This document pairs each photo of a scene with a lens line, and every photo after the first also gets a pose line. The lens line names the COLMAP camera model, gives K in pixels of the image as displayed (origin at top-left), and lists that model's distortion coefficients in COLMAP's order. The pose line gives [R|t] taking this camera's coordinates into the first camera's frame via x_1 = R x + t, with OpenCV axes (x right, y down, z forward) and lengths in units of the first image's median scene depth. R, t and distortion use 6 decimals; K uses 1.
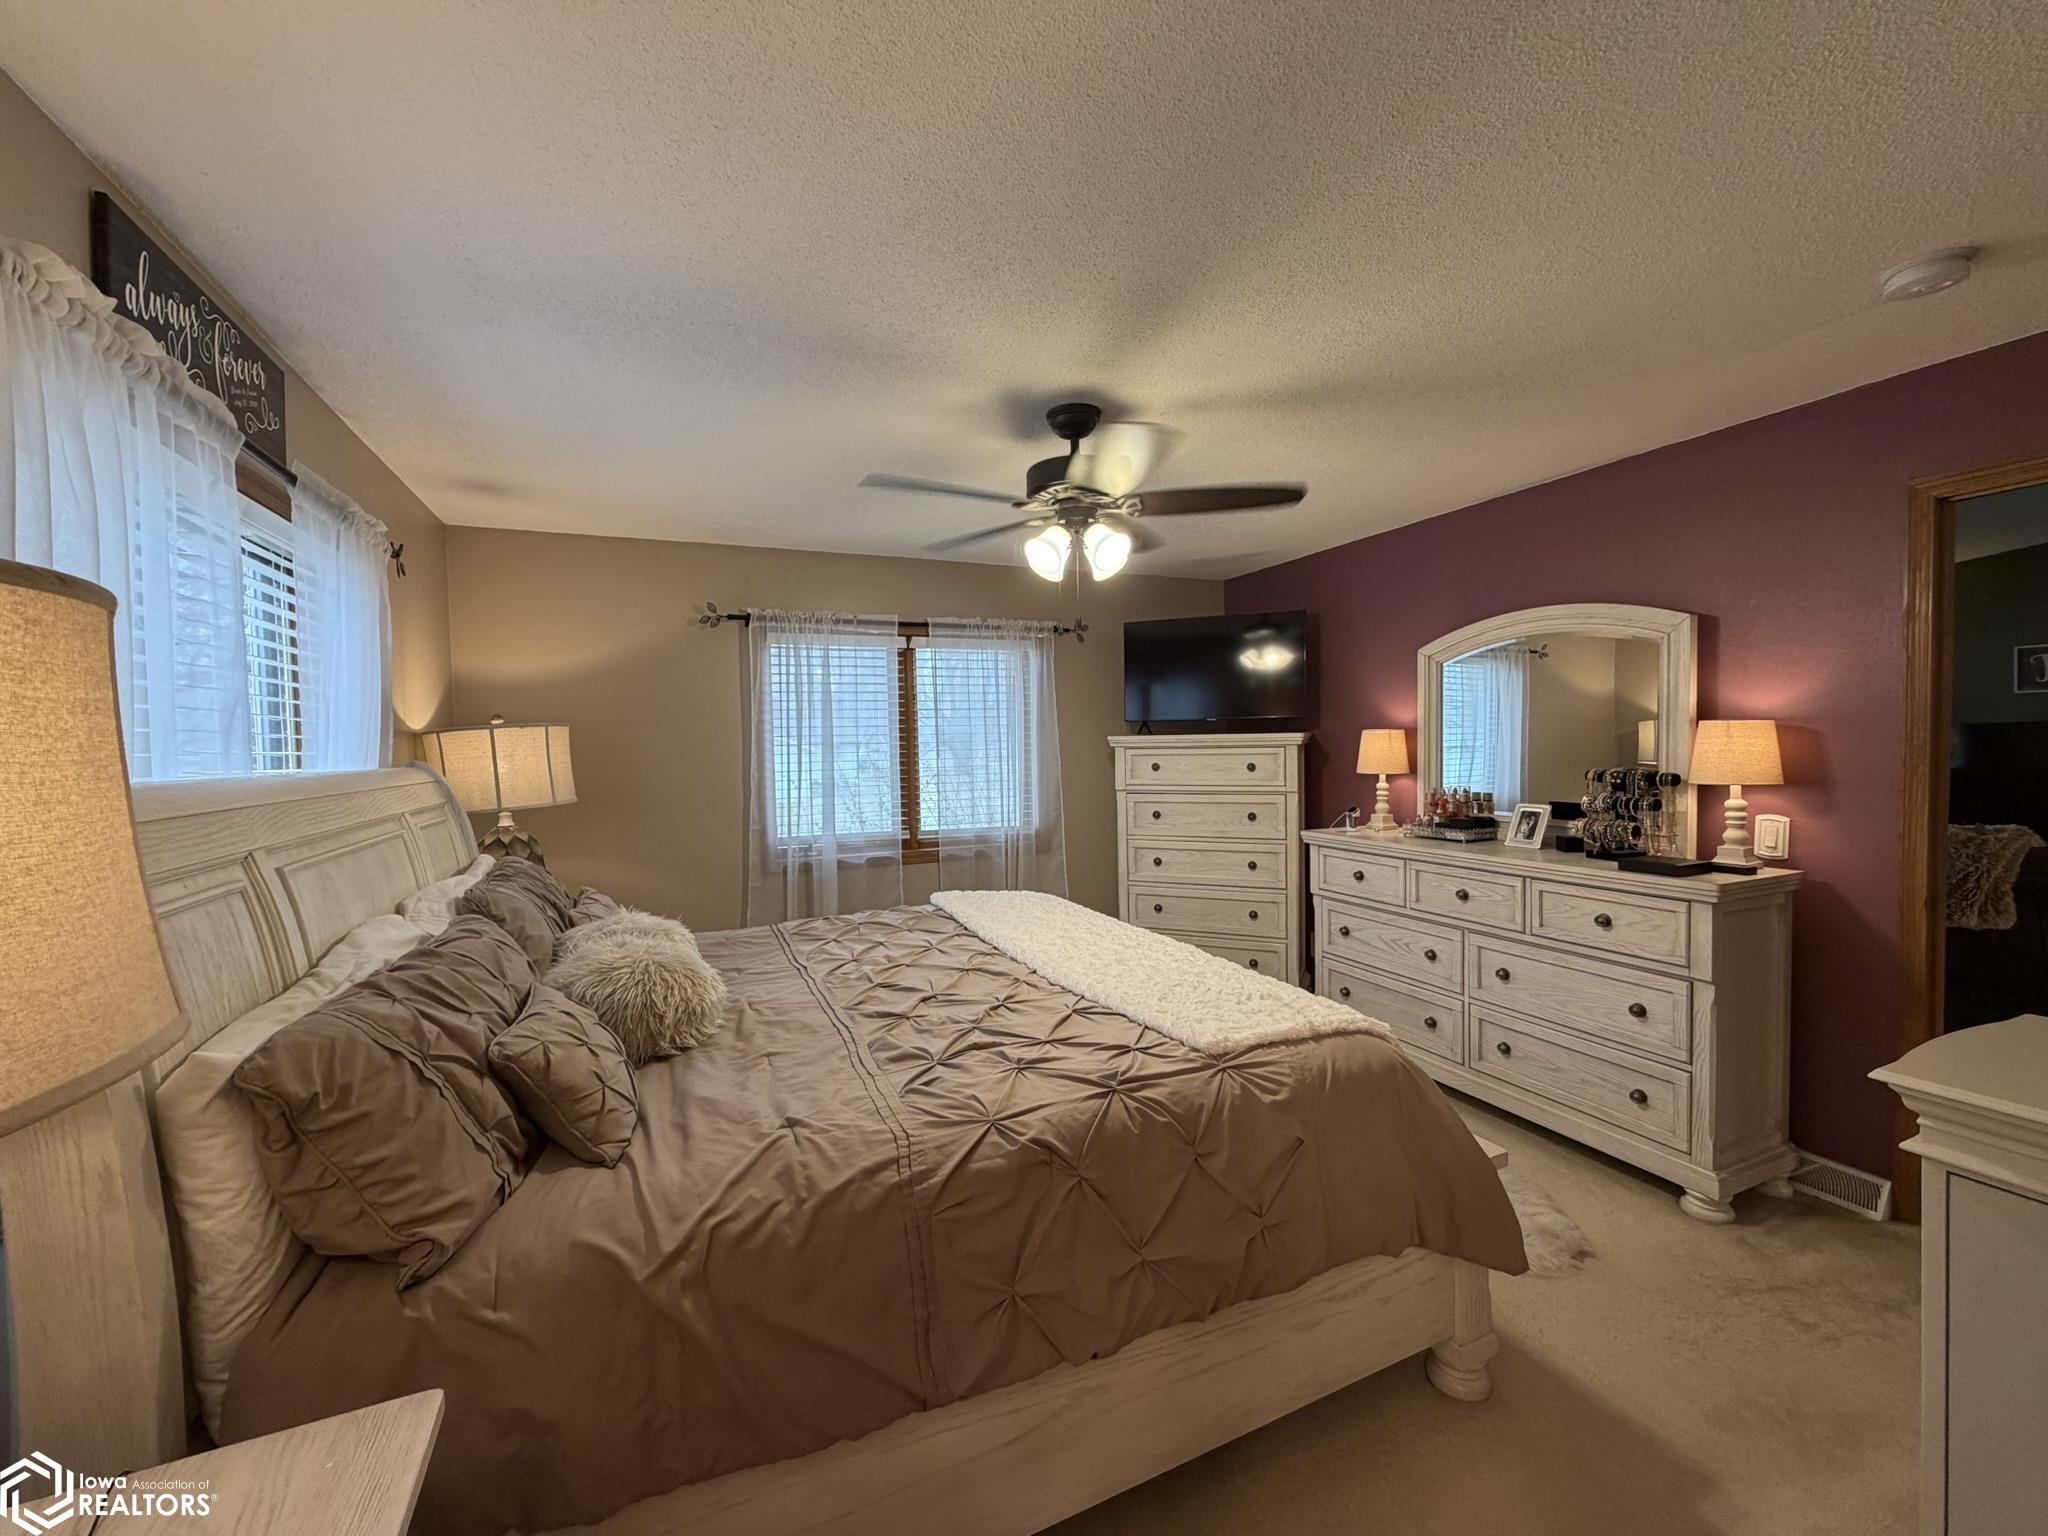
lens RADIAL K [[818.7, 0, 1018.9], [0, 818.7, 767.3], [0, 0, 1]] dist [0.001527, -0.000918]
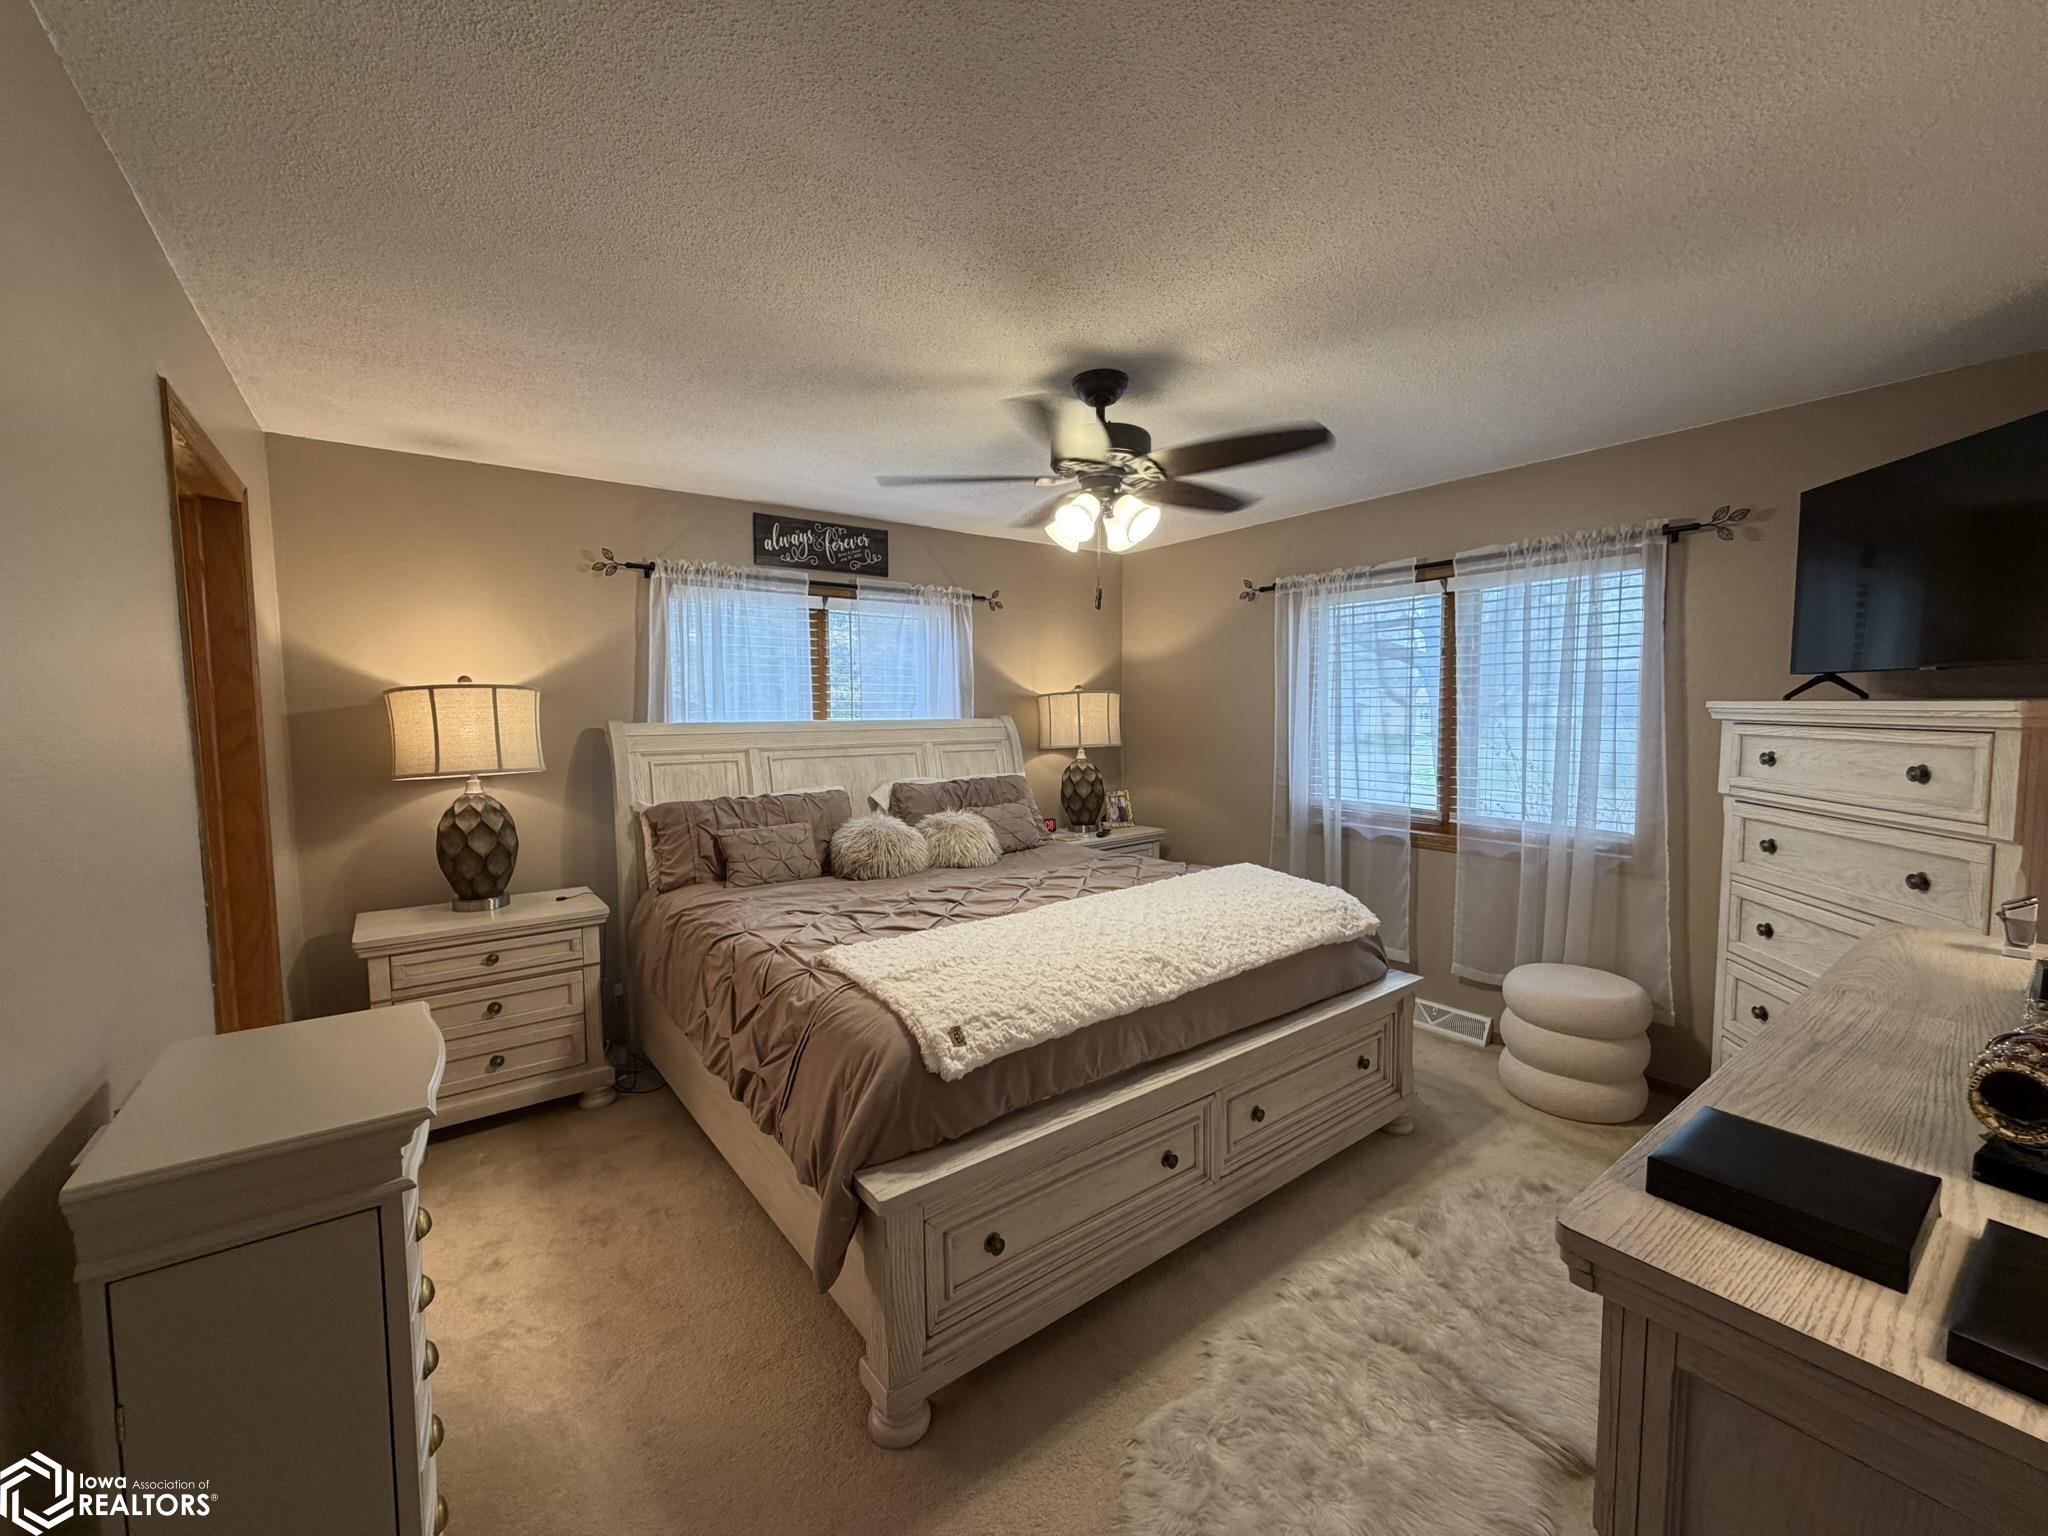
lens RADIAL K [[818.7, 0, 1018.2], [0, 818.7, 761.9], [0, 0, 1]] dist [0.001527, -0.000918]
pose [[0.224882, 0.085197, -0.970654, 0.625382], [-0.025885, 0.996341, 0.081455, -0.032006], [0.974042, 0.006808, 0.226265, 0.409857]]
